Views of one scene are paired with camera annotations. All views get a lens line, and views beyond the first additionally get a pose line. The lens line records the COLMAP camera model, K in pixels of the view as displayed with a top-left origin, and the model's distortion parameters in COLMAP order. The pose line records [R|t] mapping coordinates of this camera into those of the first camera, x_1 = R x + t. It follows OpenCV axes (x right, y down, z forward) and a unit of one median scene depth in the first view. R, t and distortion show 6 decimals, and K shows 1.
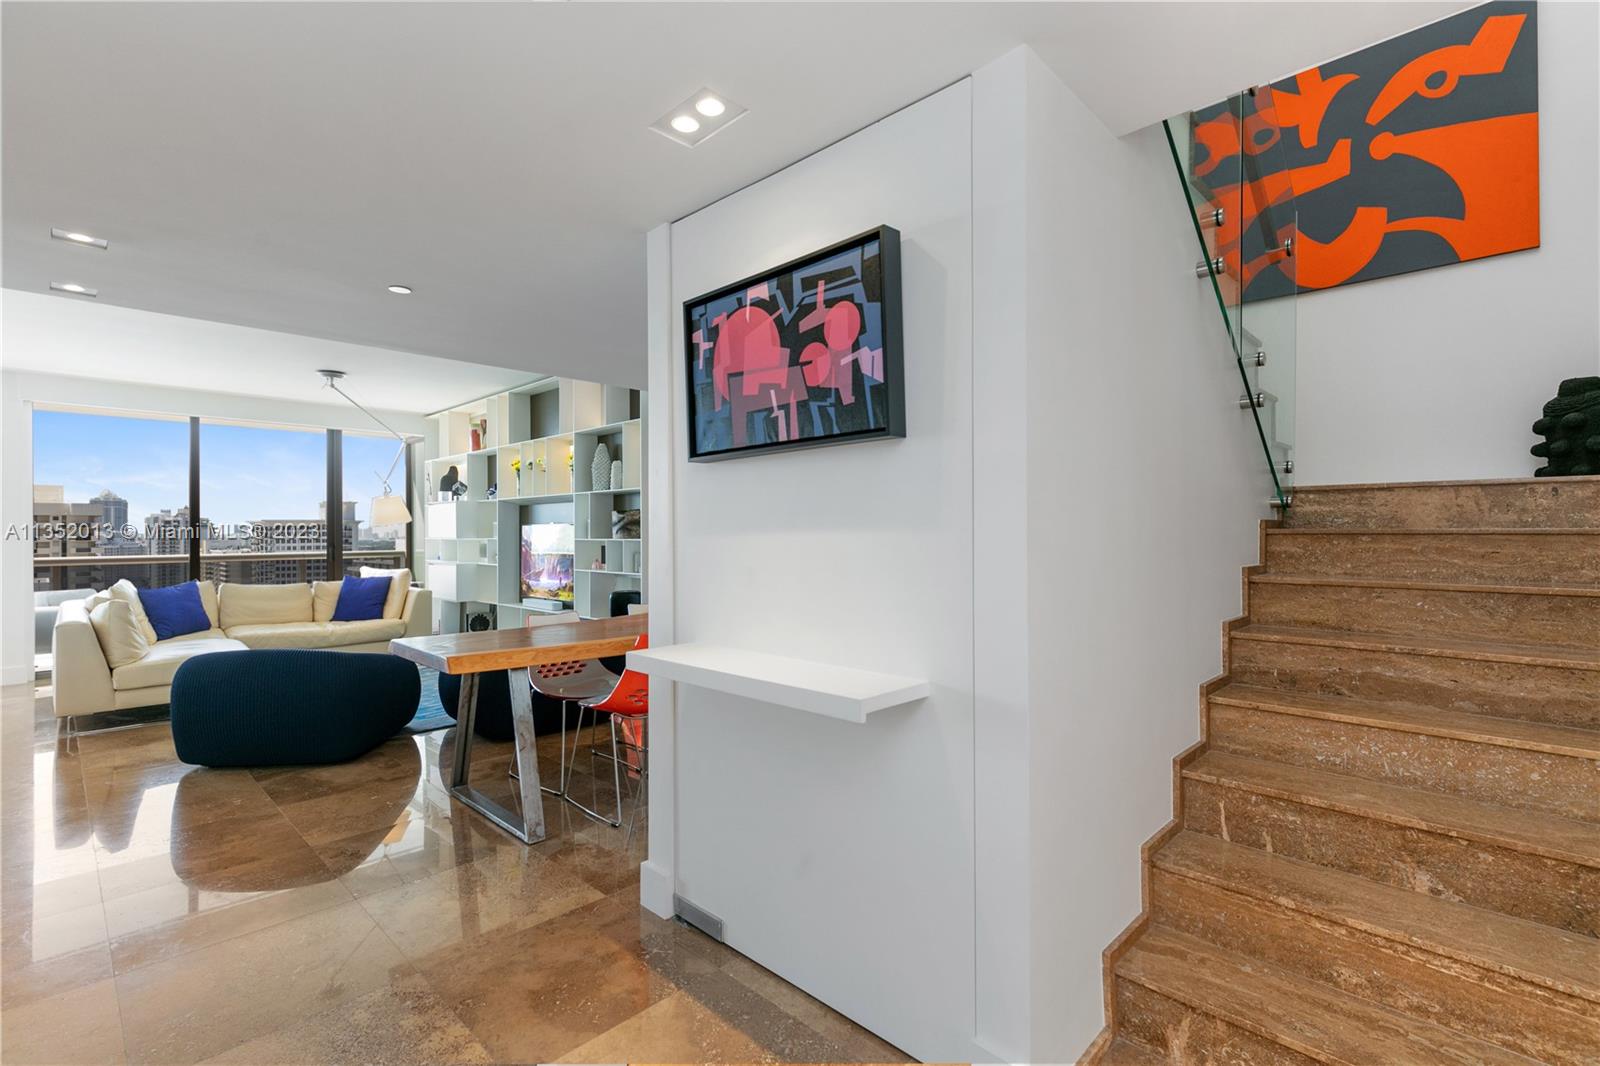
lens RADIAL K [[735.1, 0, 793.3], [0, 735.1, 527.1], [0, 0, 1]] dist [0.002224, 0.000297]
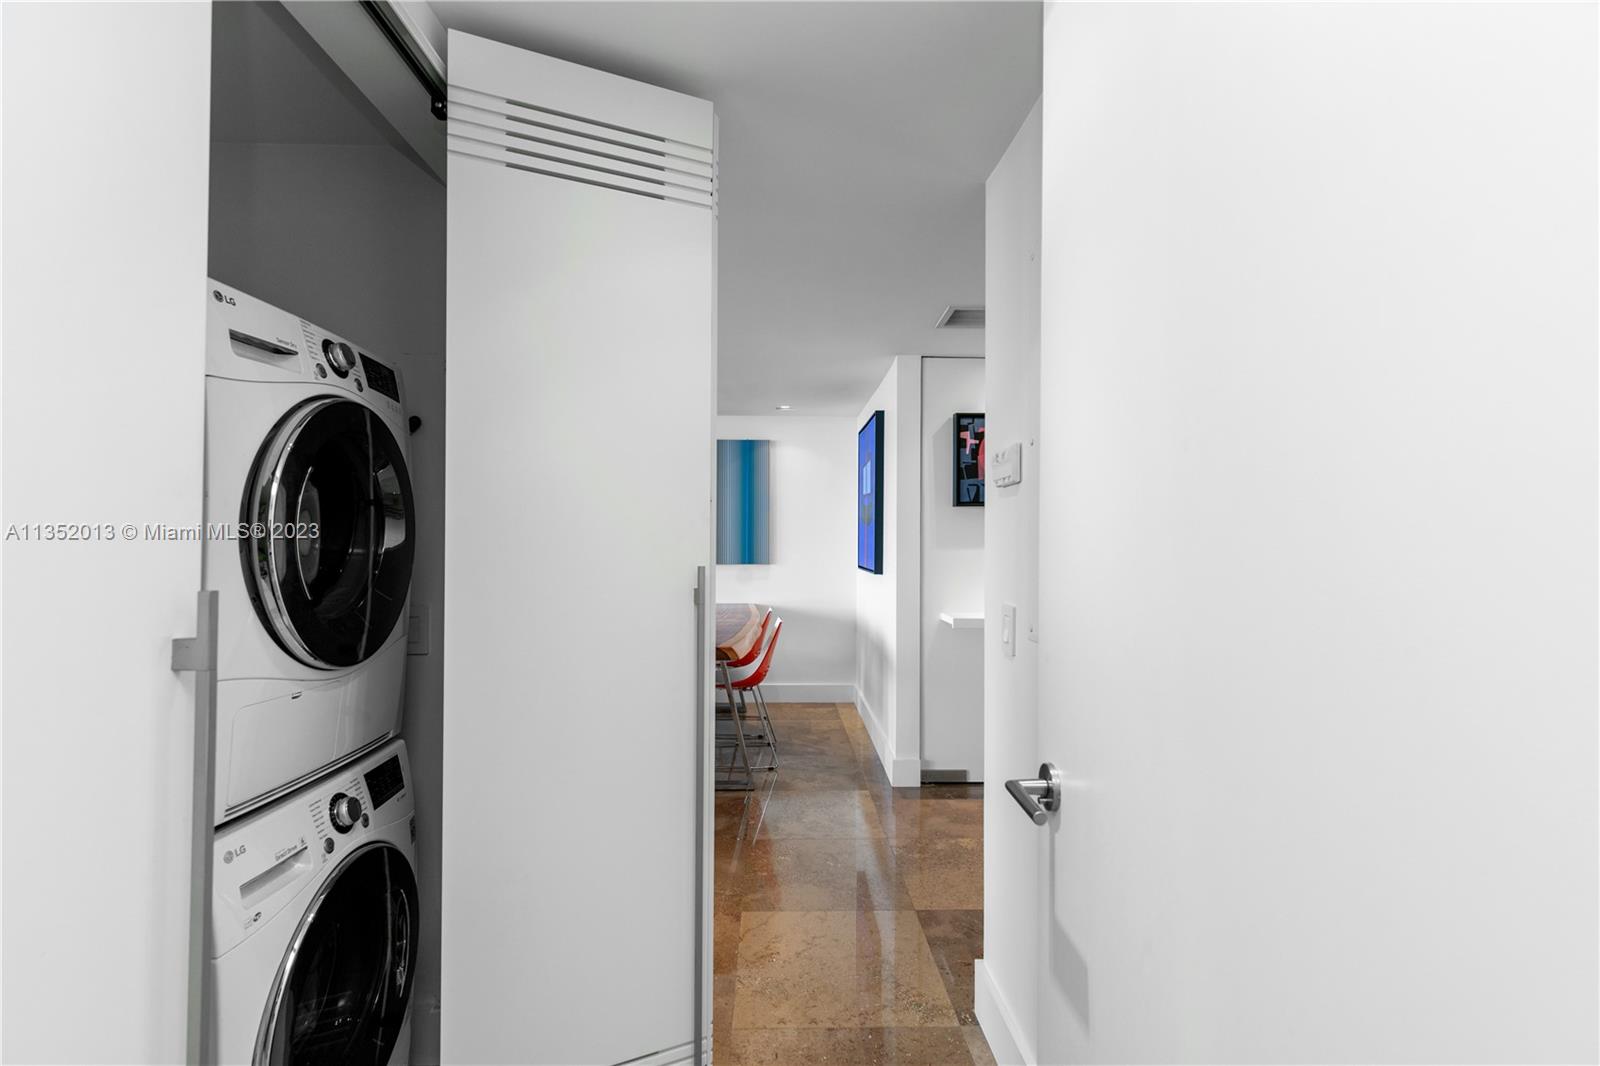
lens RADIAL K [[739.1, 0, 799.0], [0, 739.1, 531.9], [0, 0, 1]] dist [0.000369, 0.000016]
pose [[0.689293, 0.012723, 0.724371, -0.640311], [-0.011377, 0.999913, -0.006736, -0.005385], [-0.724393, -0.003598, 0.689378, 0.030774]]
